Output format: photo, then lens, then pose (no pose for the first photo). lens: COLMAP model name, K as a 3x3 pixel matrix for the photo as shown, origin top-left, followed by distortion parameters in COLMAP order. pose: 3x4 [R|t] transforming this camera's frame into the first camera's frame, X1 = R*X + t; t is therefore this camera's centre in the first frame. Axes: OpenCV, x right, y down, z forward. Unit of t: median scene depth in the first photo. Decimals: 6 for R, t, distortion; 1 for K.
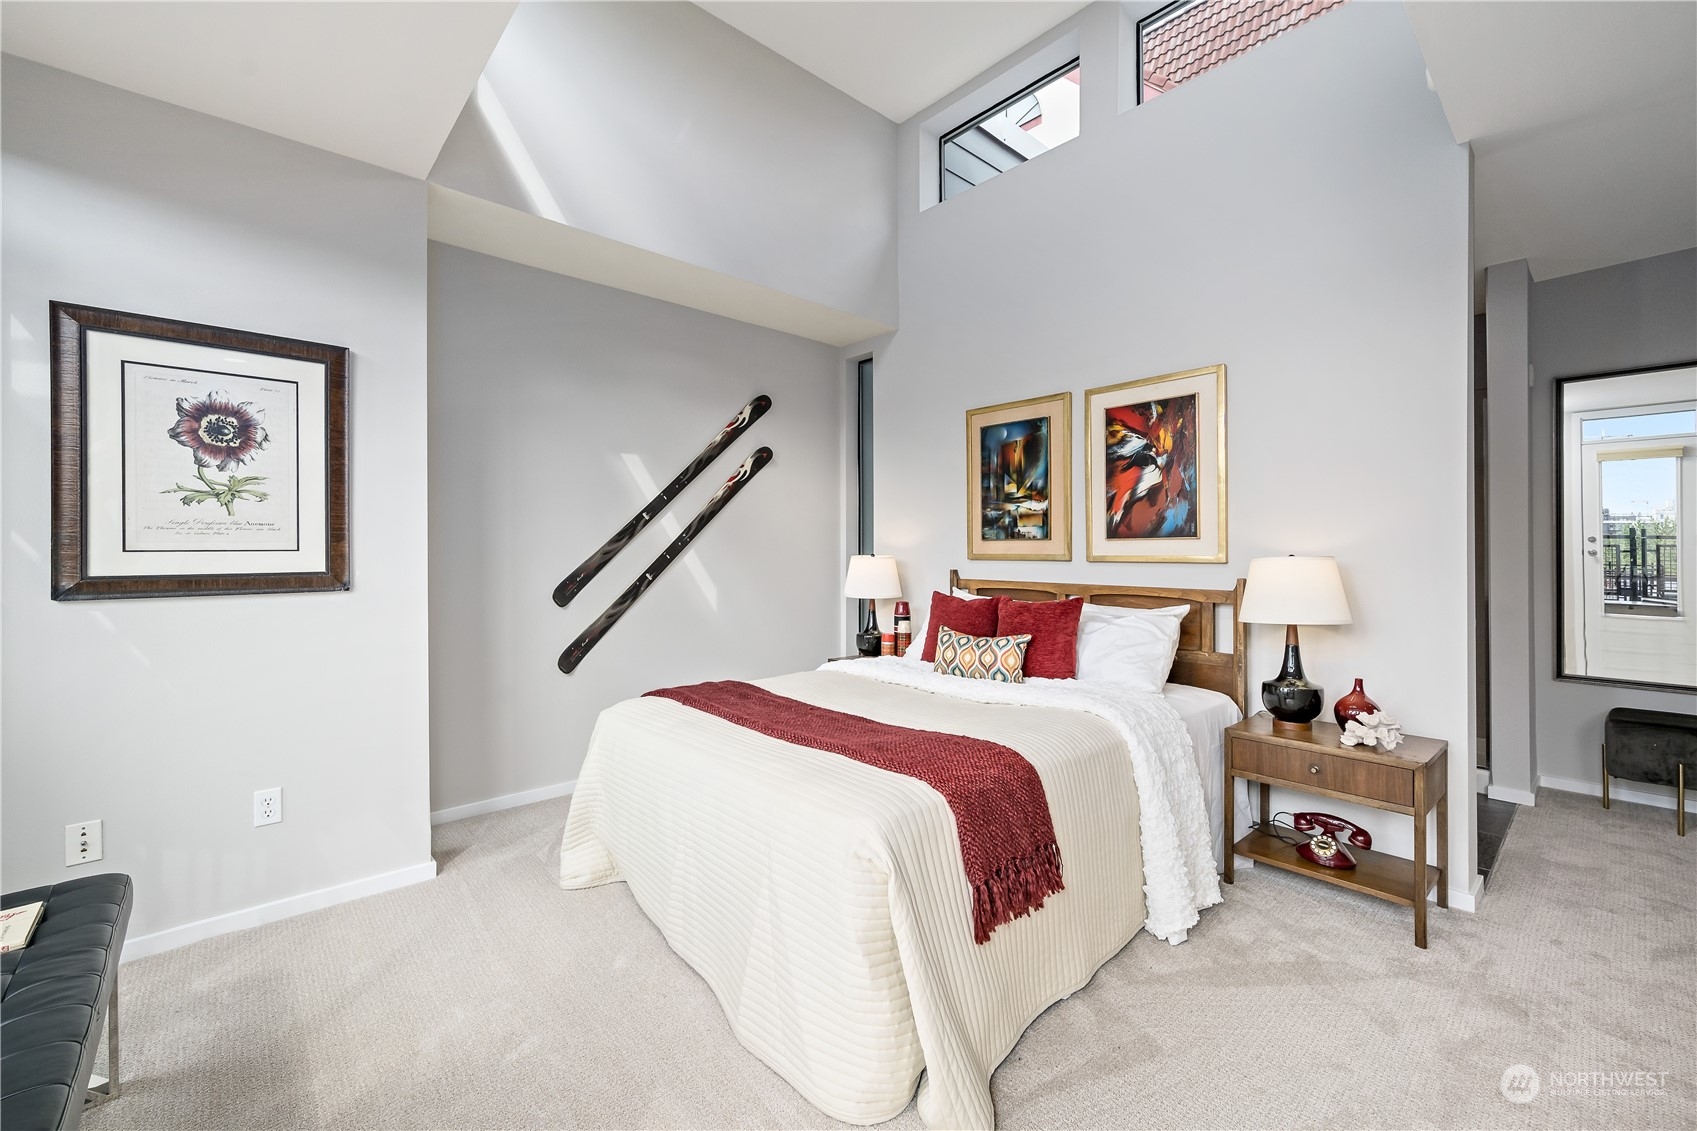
lens RADIAL K [[689.4, 0, 842.9], [0, 689.4, 550.1], [0, 0, 1]] dist [0.000767, 0.000159]
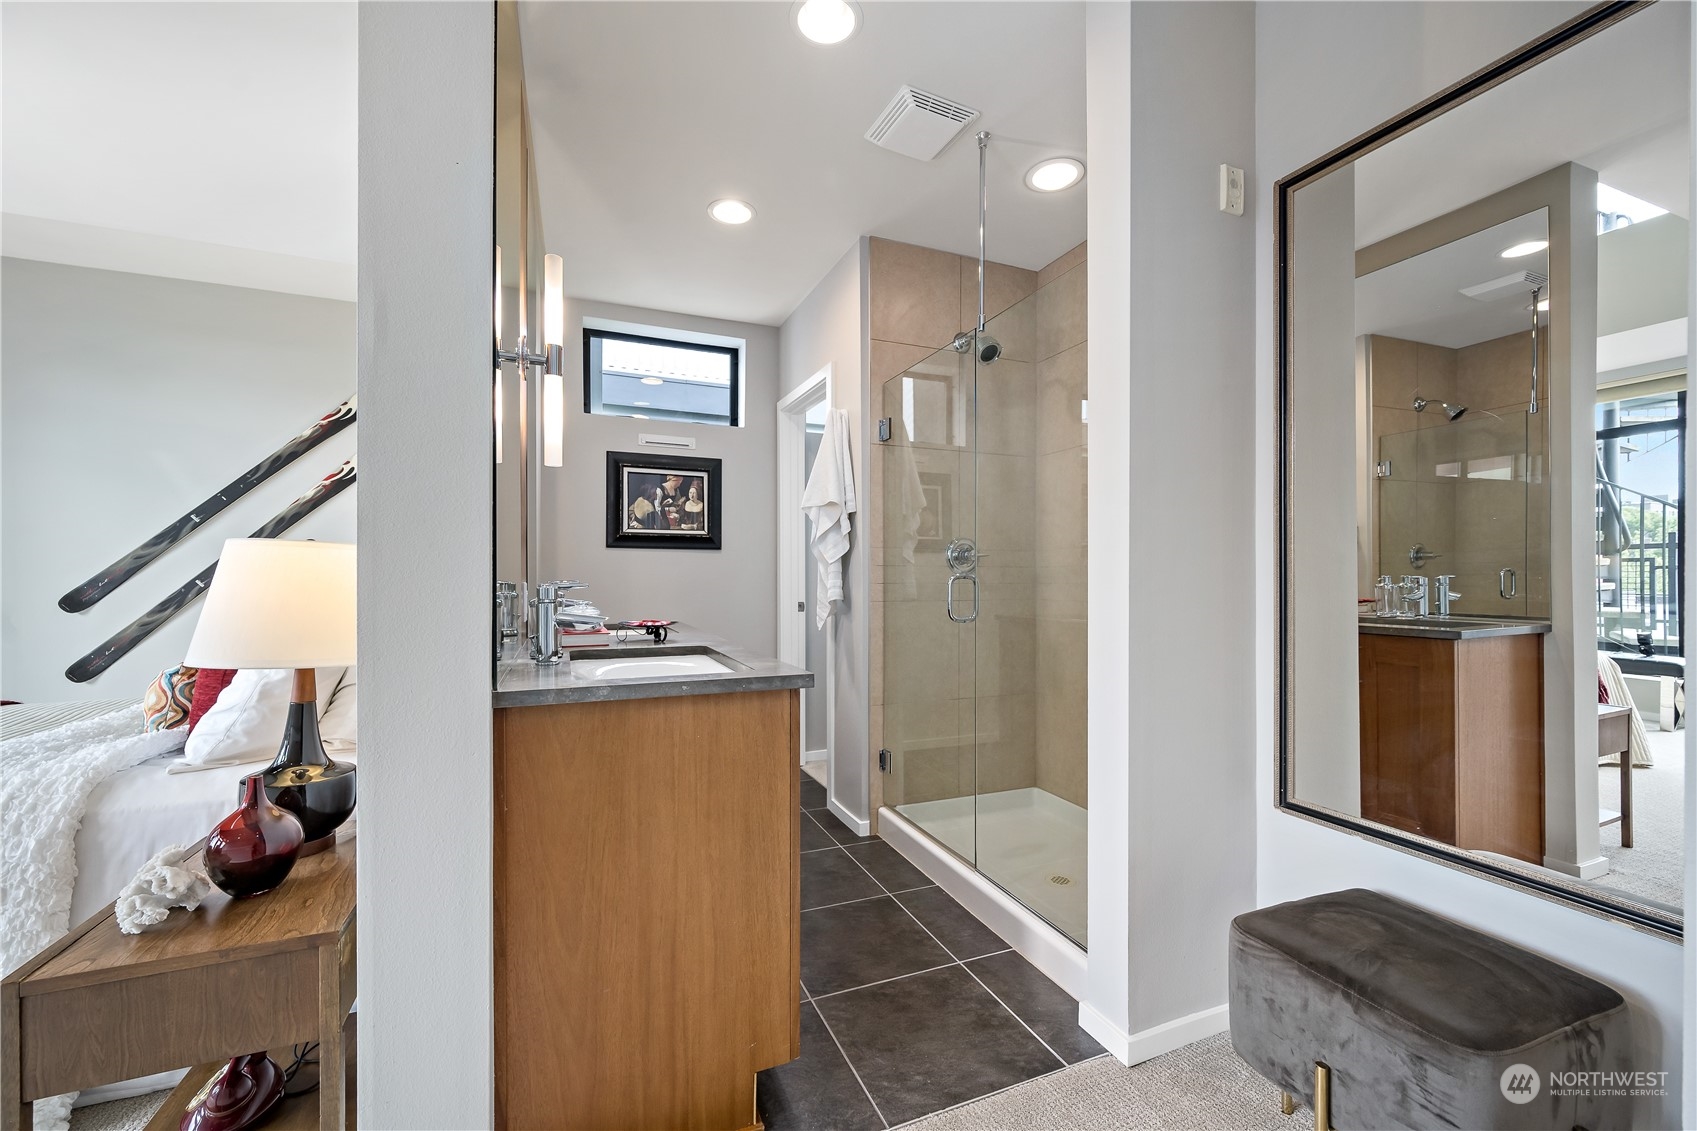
lens RADIAL K [[674.6, 0, 845.4], [0, 674.6, 577.2], [0, 0, 1]] dist [0.000891, 0.000217]
pose [[0.946779, 0.005894, -0.321830, 0.892331], [-0.004325, 0.999975, 0.005591, 0.022123], [0.321855, -0.003902, 0.946781, 0.450412]]
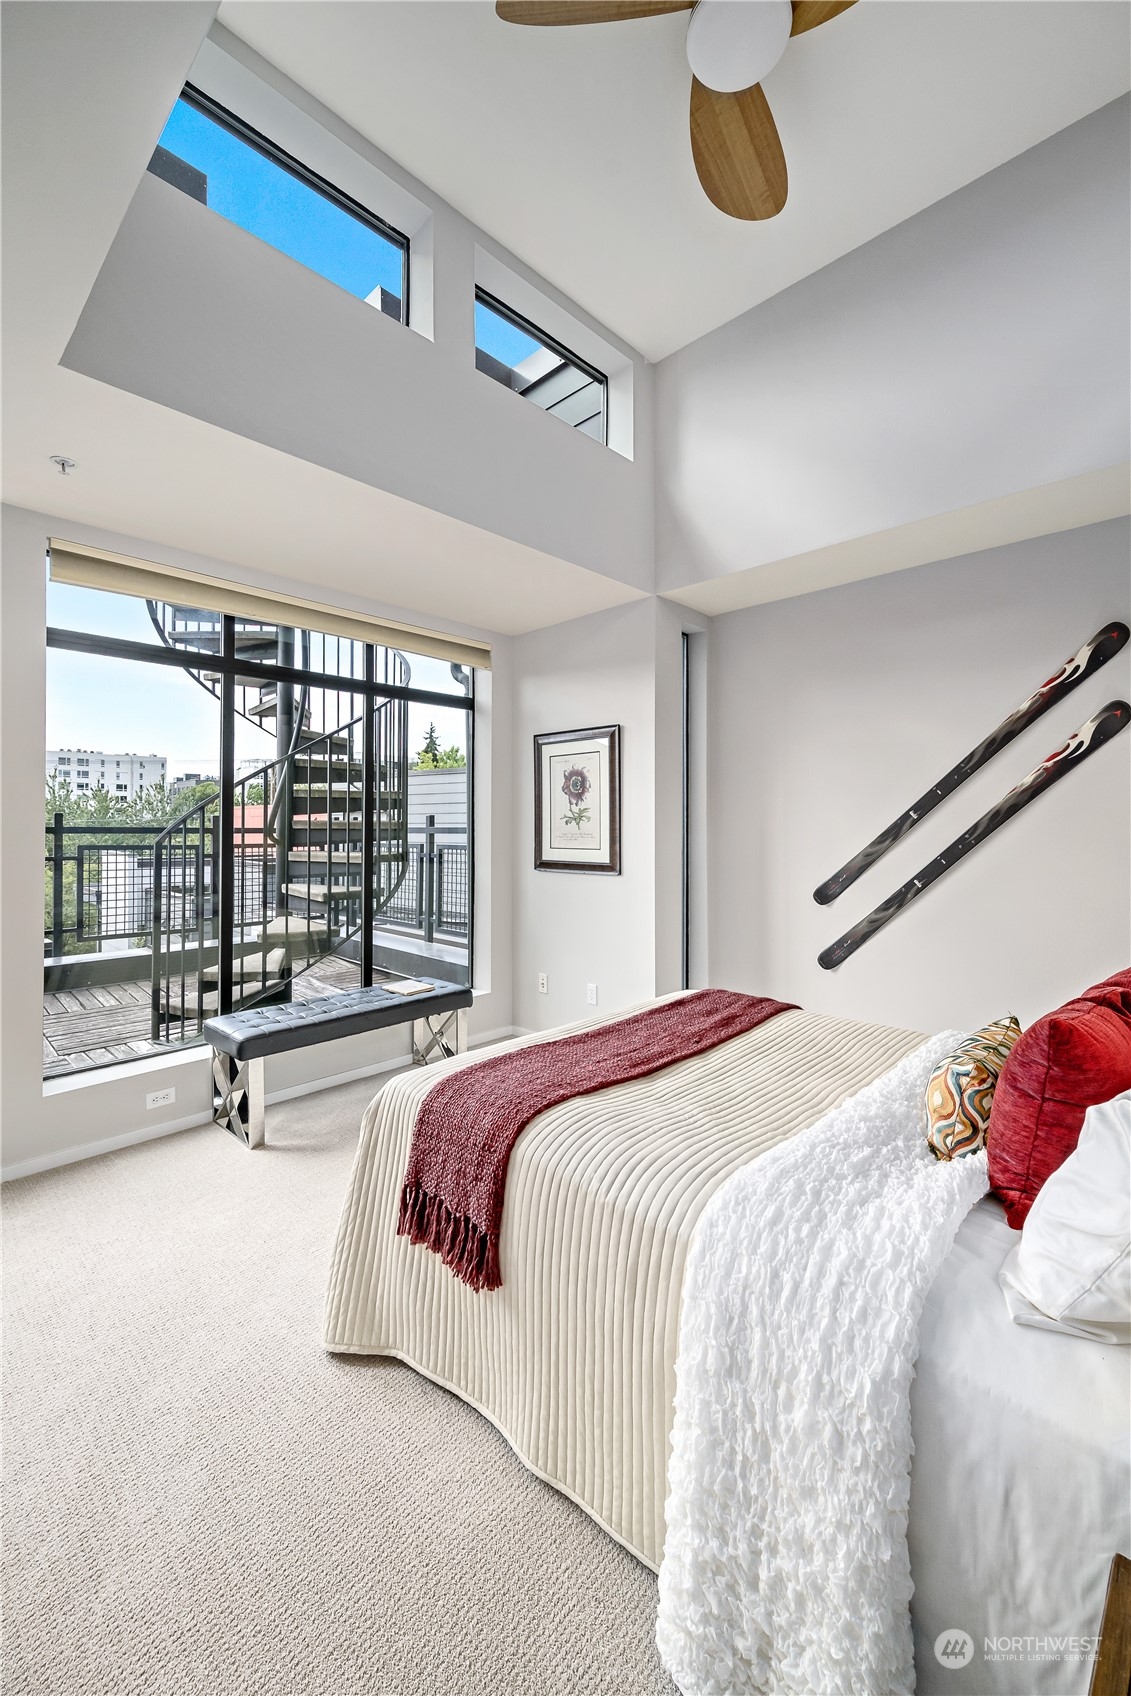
lens RADIAL K [[696.9, 0, 565.9], [0, 696.9, 821.4], [0, 0, 1]] dist [0.000549, -0.000289]
pose [[0.074826, -0.002810, -0.997193, 0.612706], [0.002358, 0.999994, -0.002641, -0.042882], [0.997194, -0.002154, 0.074832, 0.521556]]
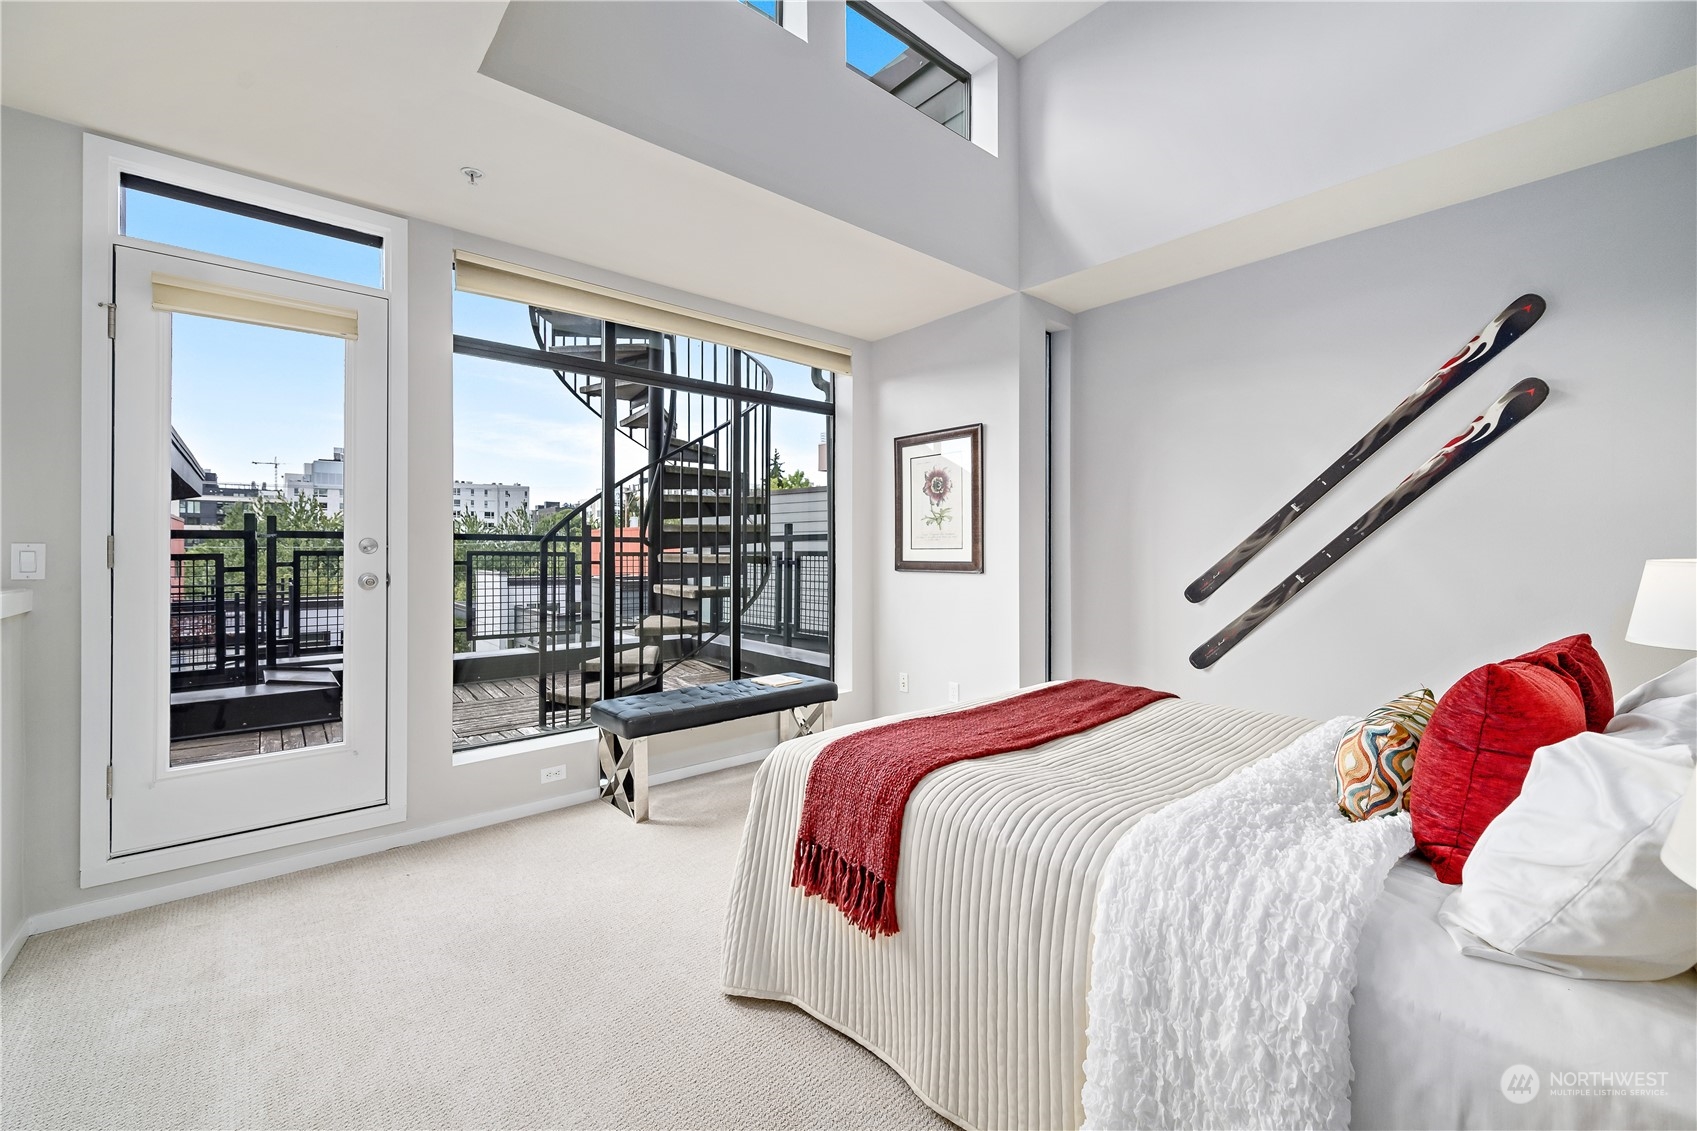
lens RADIAL K [[689.4, 0, 842.9], [0, 689.4, 550.1], [0, 0, 1]] dist [0.000767, 0.000159]
pose [[-0.019222, 0.003944, -0.999807, 0.618359], [0.004214, 0.999984, 0.003864, -0.002950], [0.999806, -0.004138, -0.019238, 0.488111]]
